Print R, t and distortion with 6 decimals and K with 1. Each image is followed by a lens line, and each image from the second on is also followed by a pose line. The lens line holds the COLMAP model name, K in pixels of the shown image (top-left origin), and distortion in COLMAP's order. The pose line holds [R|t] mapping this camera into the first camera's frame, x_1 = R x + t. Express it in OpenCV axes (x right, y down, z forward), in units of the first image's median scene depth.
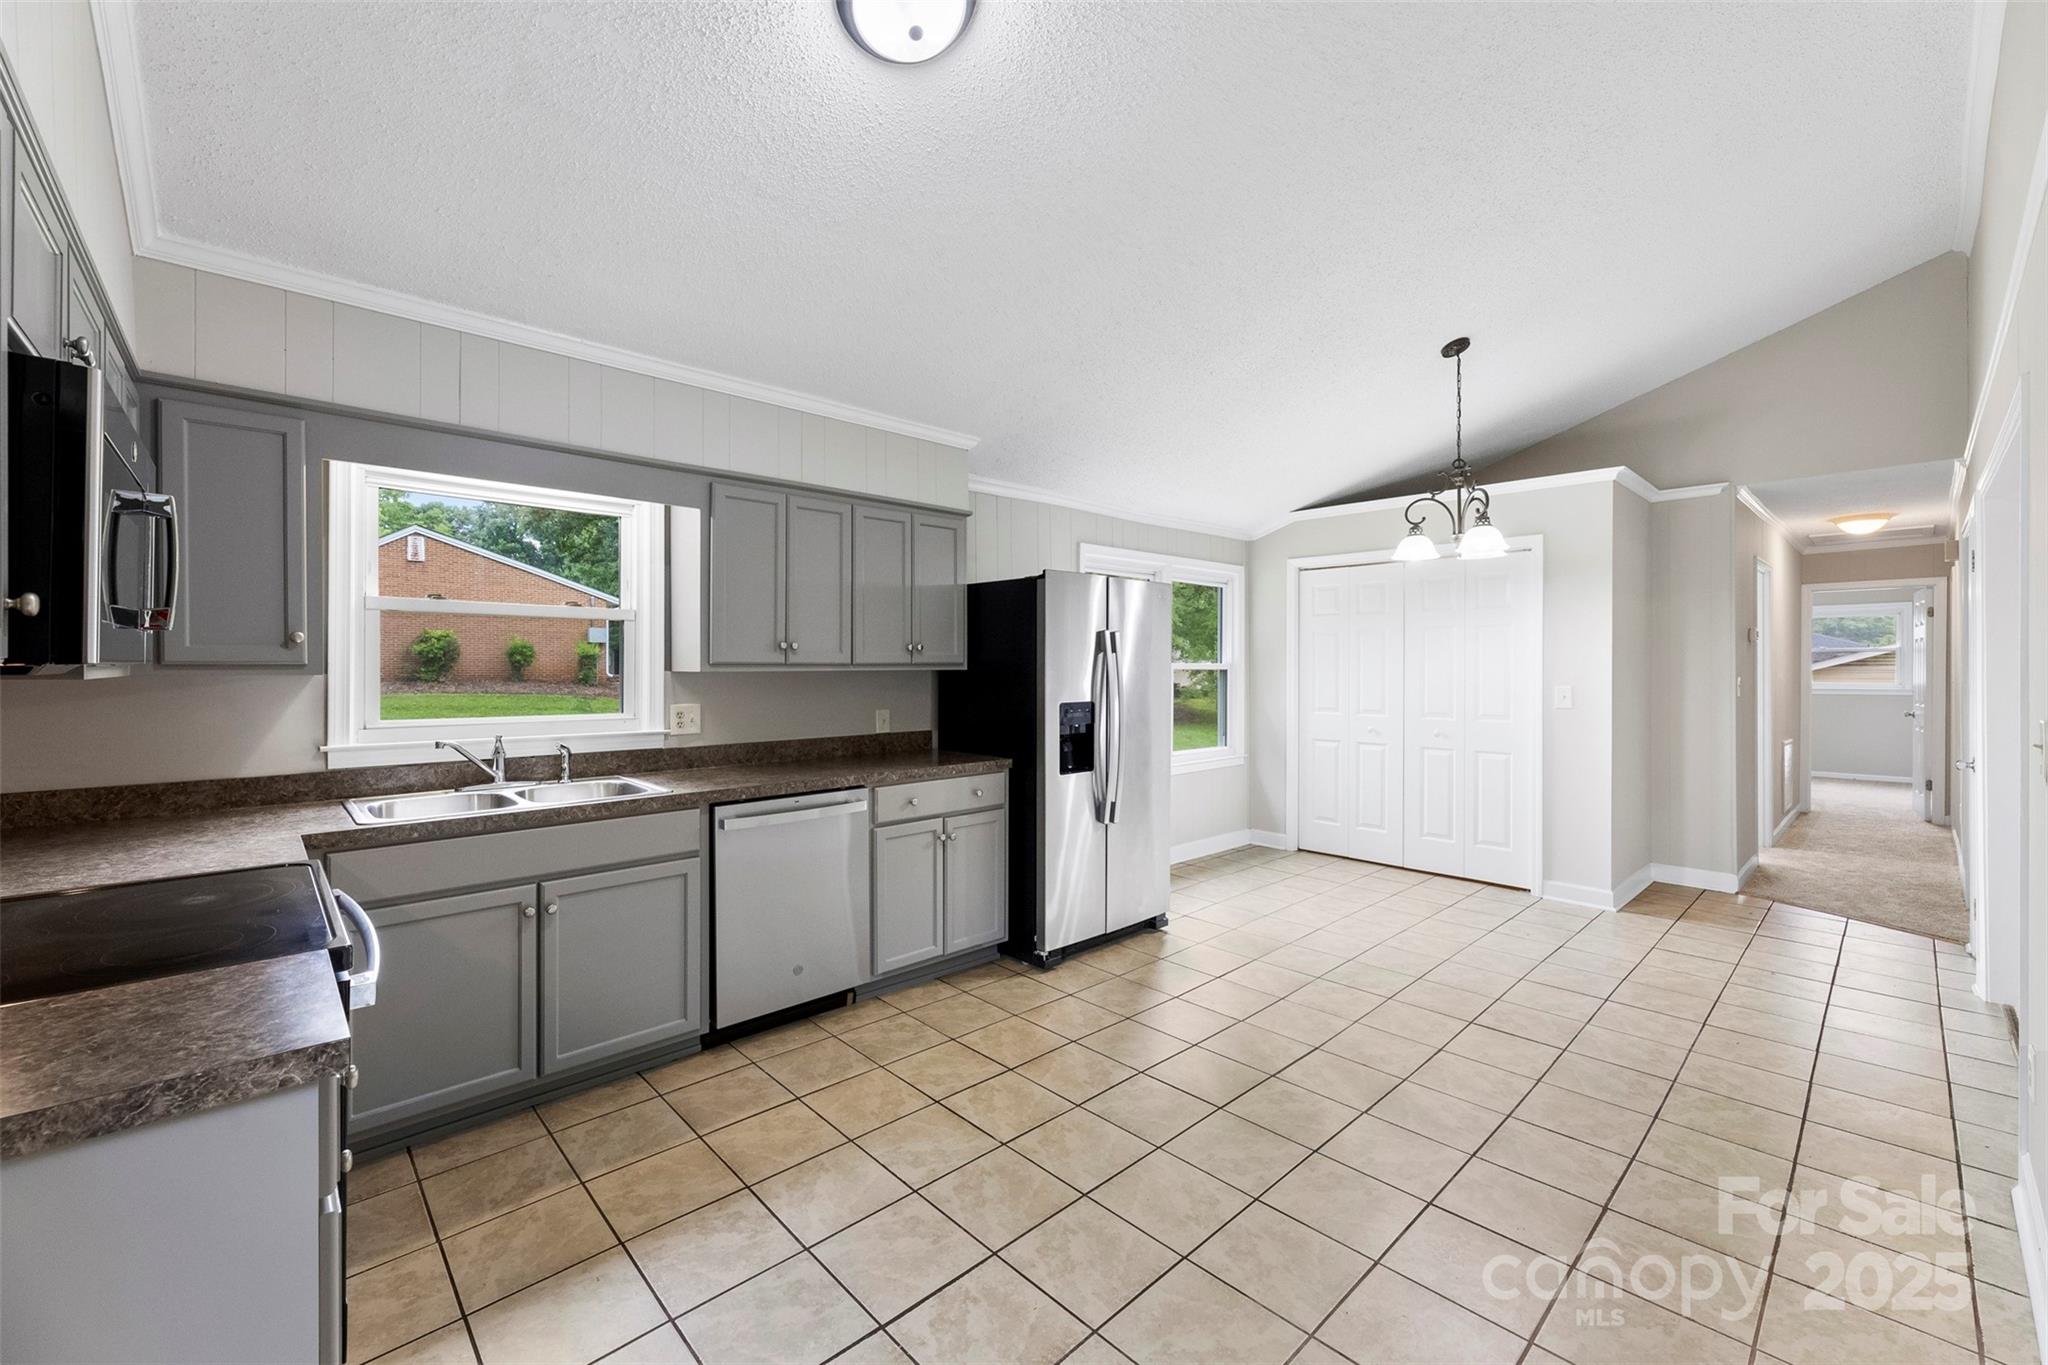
lens RADIAL K [[827.8, 0, 1016.0], [0, 827.8, 670.5], [0, 0, 1]] dist [0.000645, -0.000154]
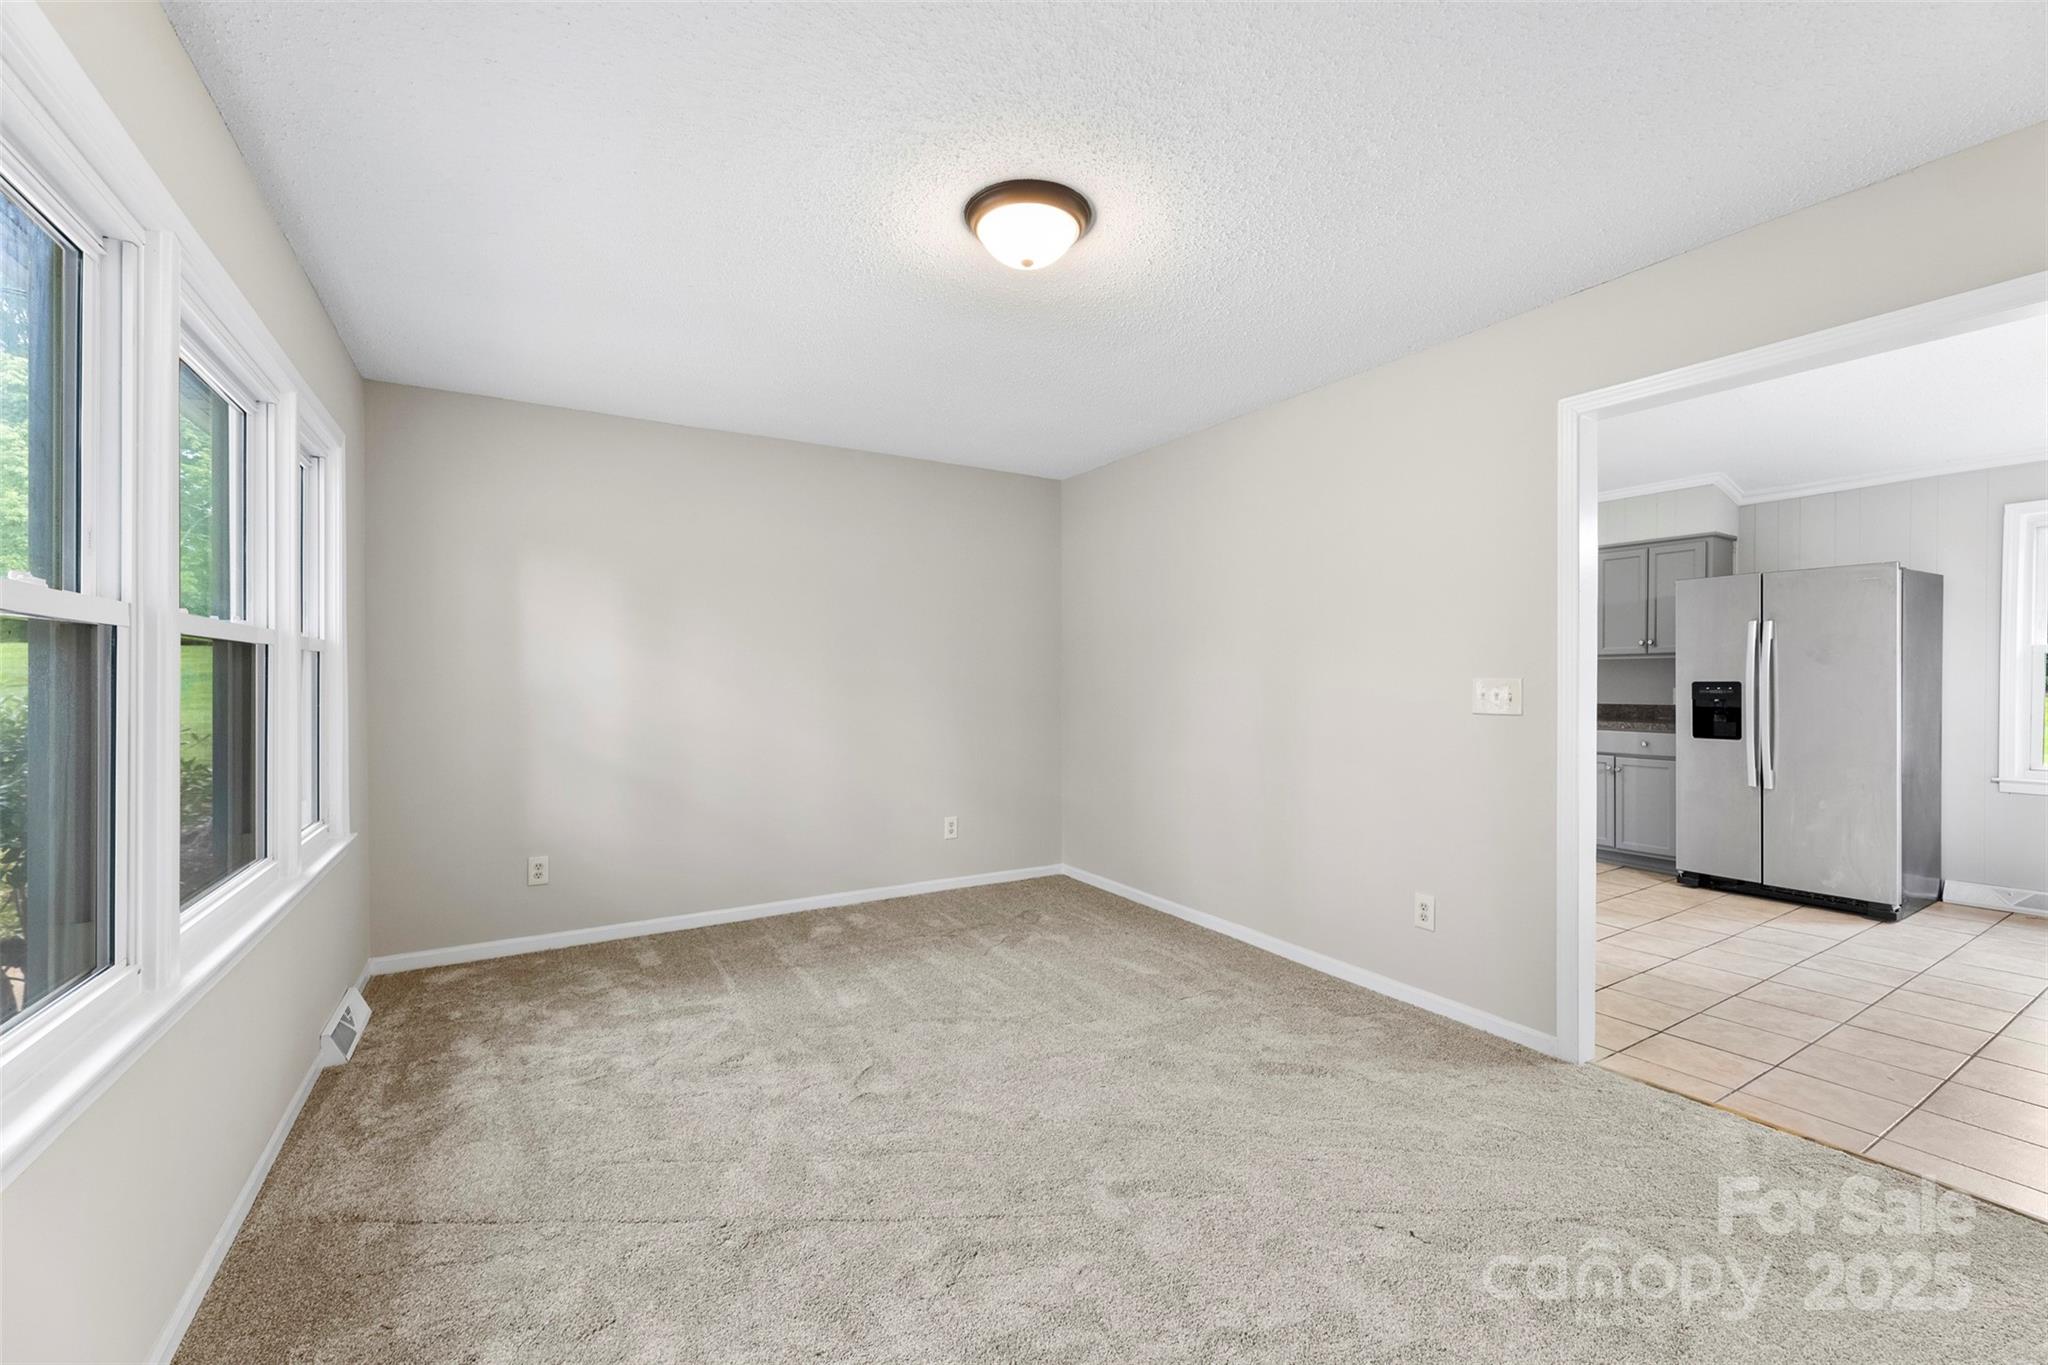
lens RADIAL K [[826.6, 0, 1024.0], [0, 826.6, 682.5], [0, 0, 1]] dist [0.001121, -0.000007]
pose [[-0.202587, 0.003808, -0.979257, 1.641760], [-0.000348, 0.999992, 0.003961, 0.039264], [0.979264, 0.001143, -0.202584, 0.257690]]
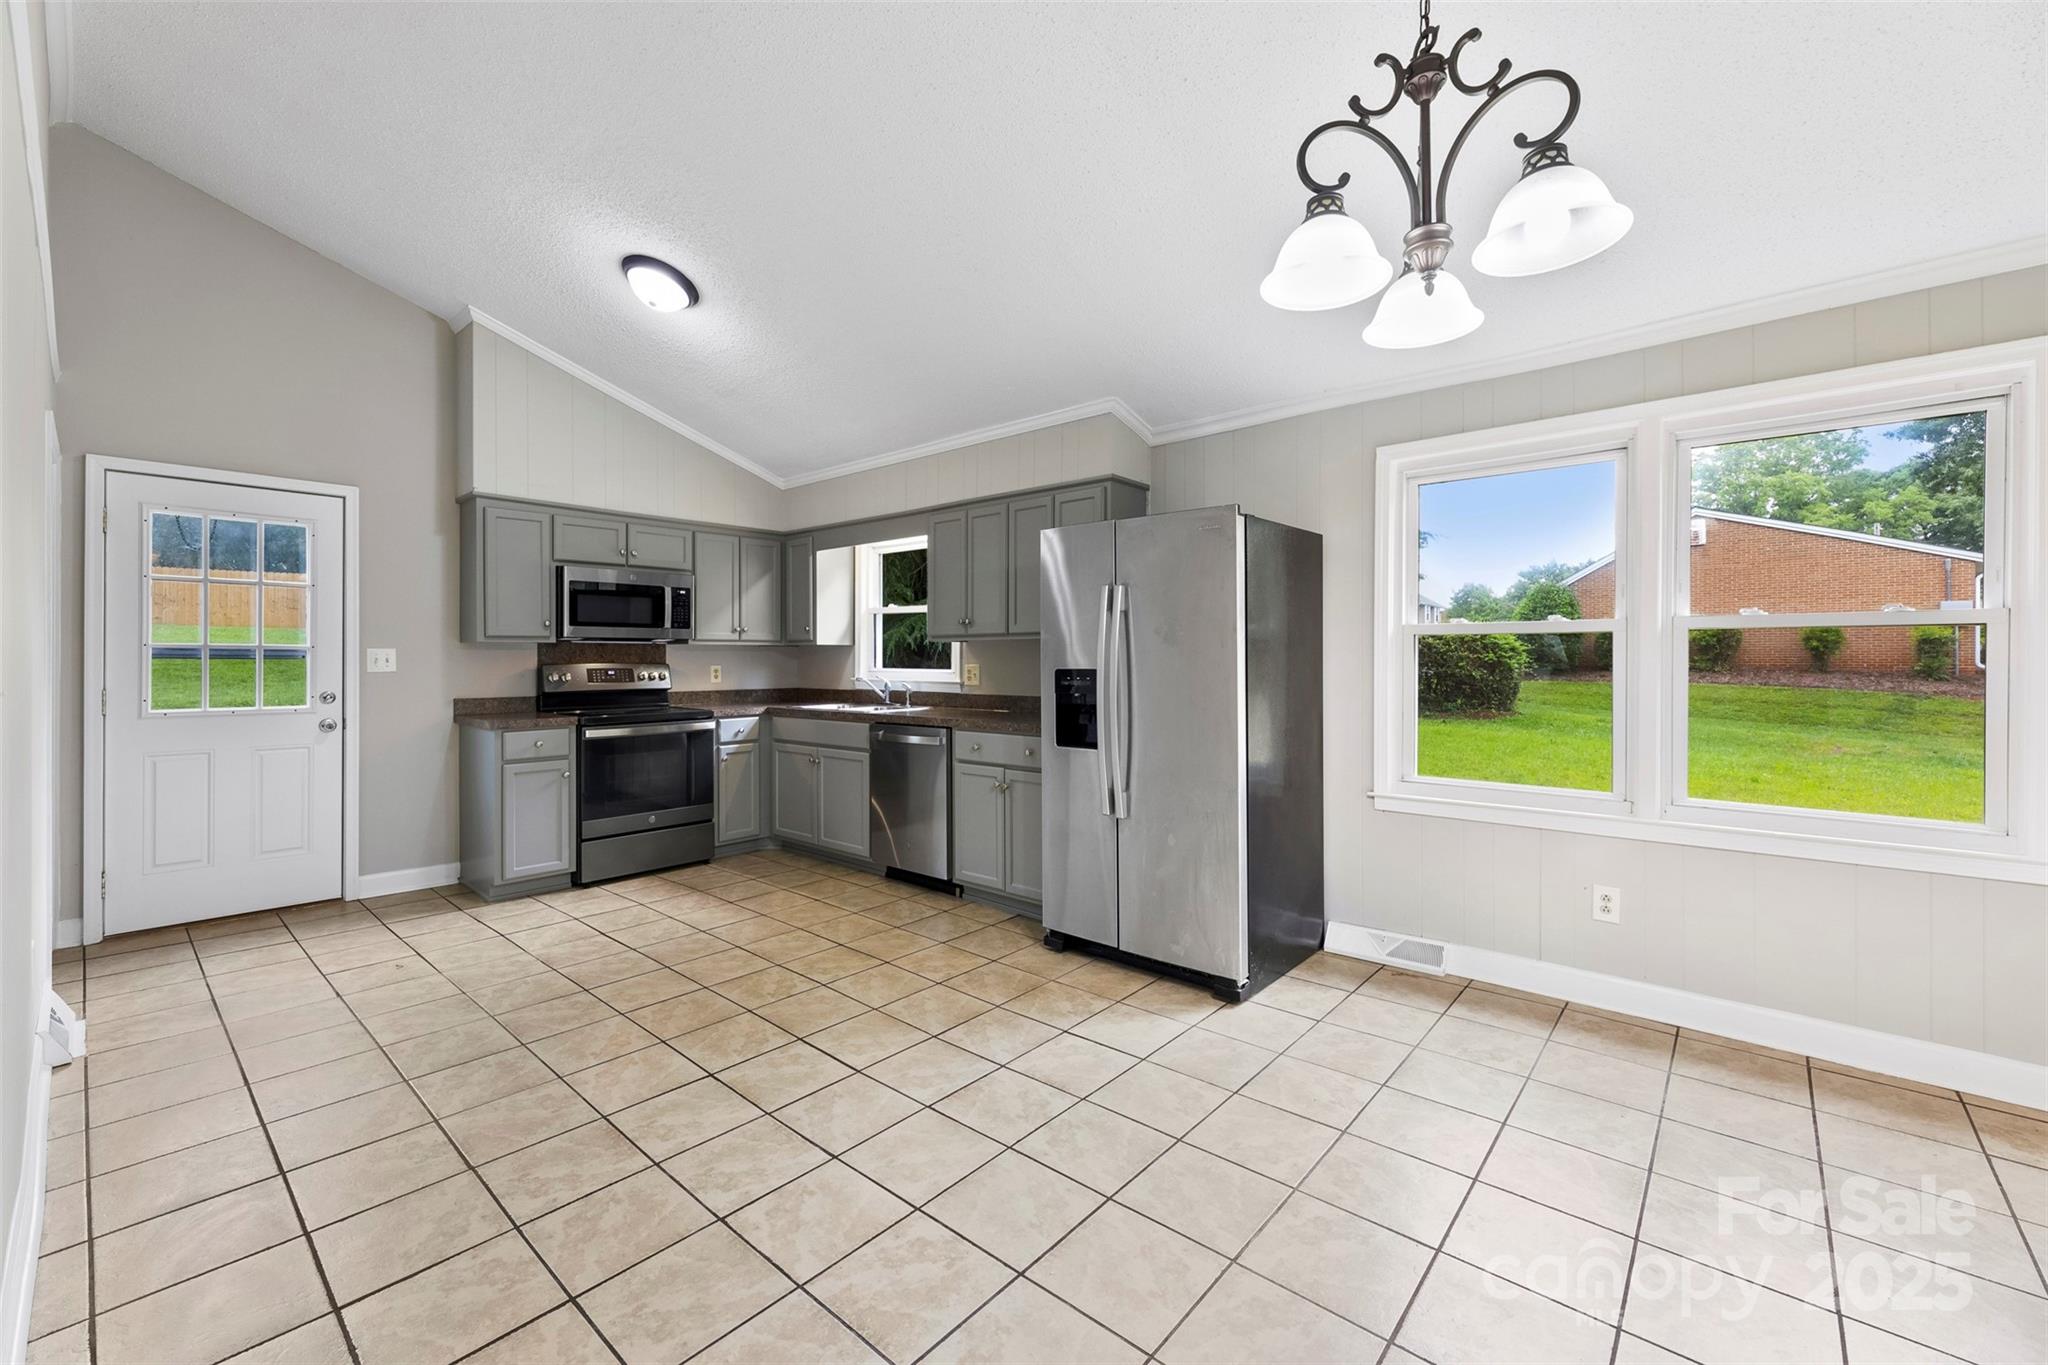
lens RADIAL K [[830.4, 0, 1029.4], [0, 830.4, 650.1], [0, 0, 1]] dist [-0.001962, -0.000185]
pose [[0.099767, -0.011874, -0.994940, 1.063135], [-0.004410, 0.999914, -0.012376, 0.032331], [0.995001, 0.005622, 0.099706, 0.941909]]
